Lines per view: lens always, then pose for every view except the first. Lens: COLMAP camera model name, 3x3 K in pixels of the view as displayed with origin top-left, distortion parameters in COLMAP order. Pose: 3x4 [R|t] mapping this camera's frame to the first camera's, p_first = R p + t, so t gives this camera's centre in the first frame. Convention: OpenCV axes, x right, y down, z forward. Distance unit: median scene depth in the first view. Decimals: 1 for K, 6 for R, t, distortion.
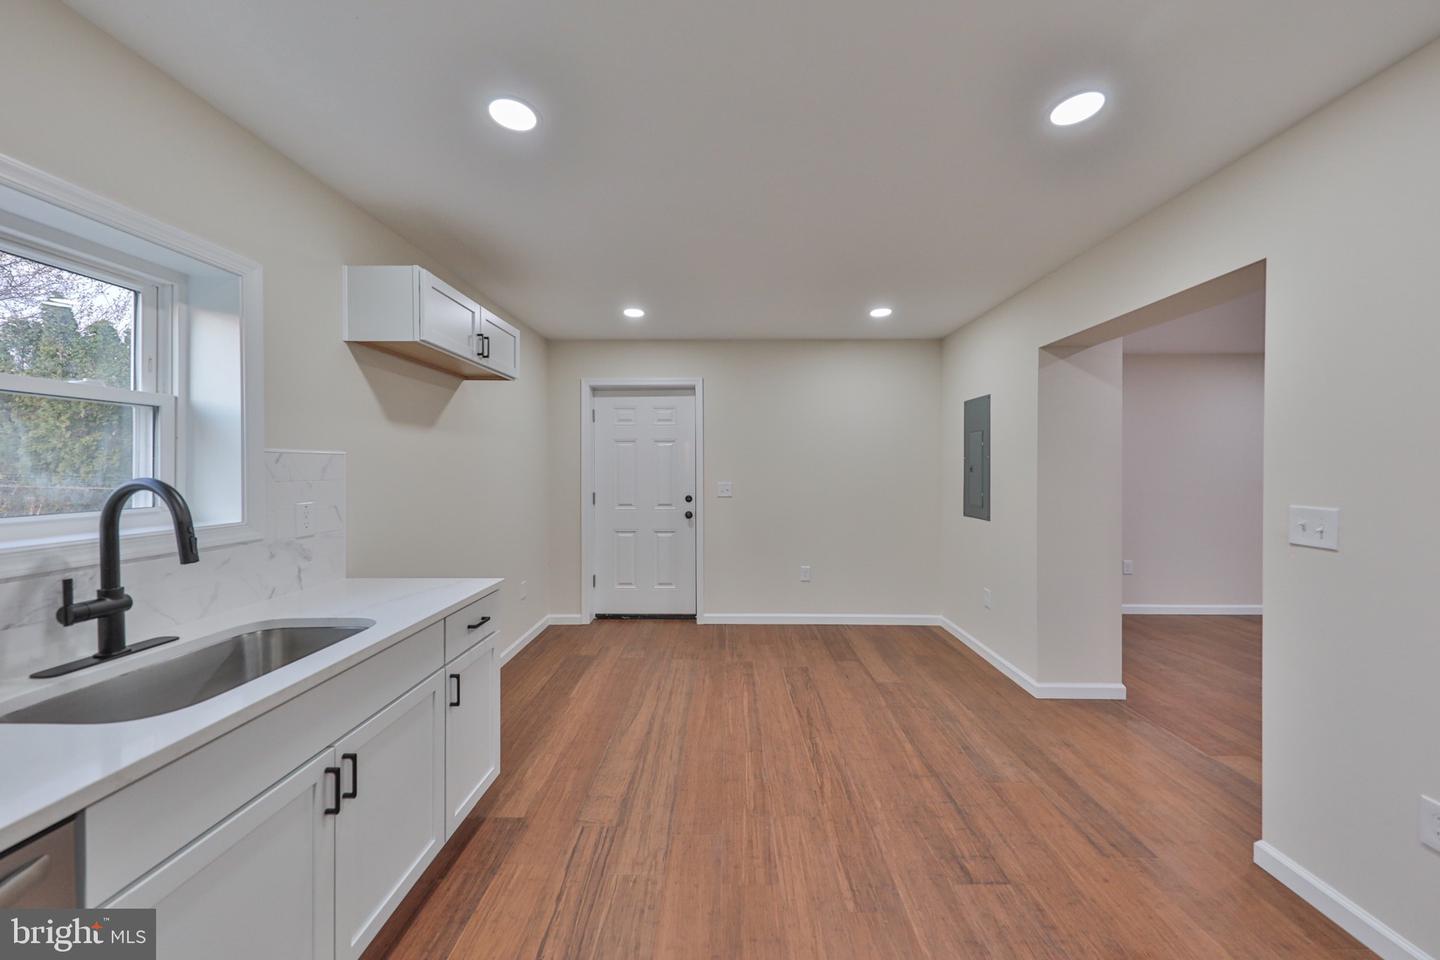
lens RADIAL K [[476.0, 0, 724.9], [0, 476.0, 474.4], [0, 0, 1]] dist [0.008585, -0.001874]
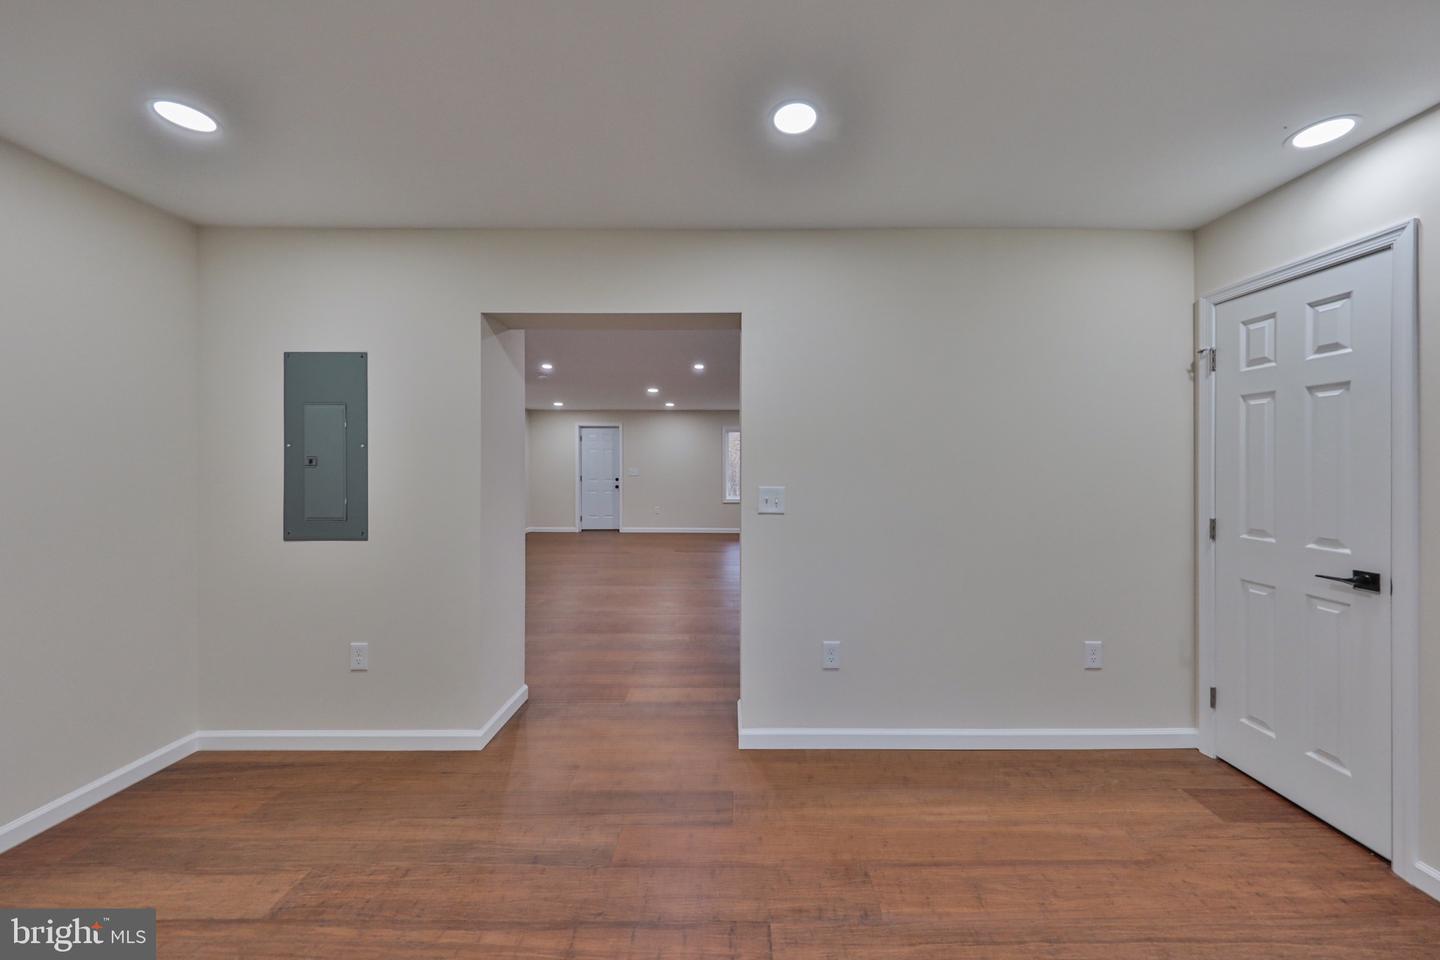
lens RADIAL K [[490.3, 0, 718.9], [0, 490.3, 473.0], [0, 0, 1]] dist [0.006145, -0.000327]
pose [[0.003623, 0.000628, 0.999993, -0.176280], [0.014119, 0.999900, -0.000679, 0.011252], [-0.999894, 0.014121, 0.003613, 0.599636]]
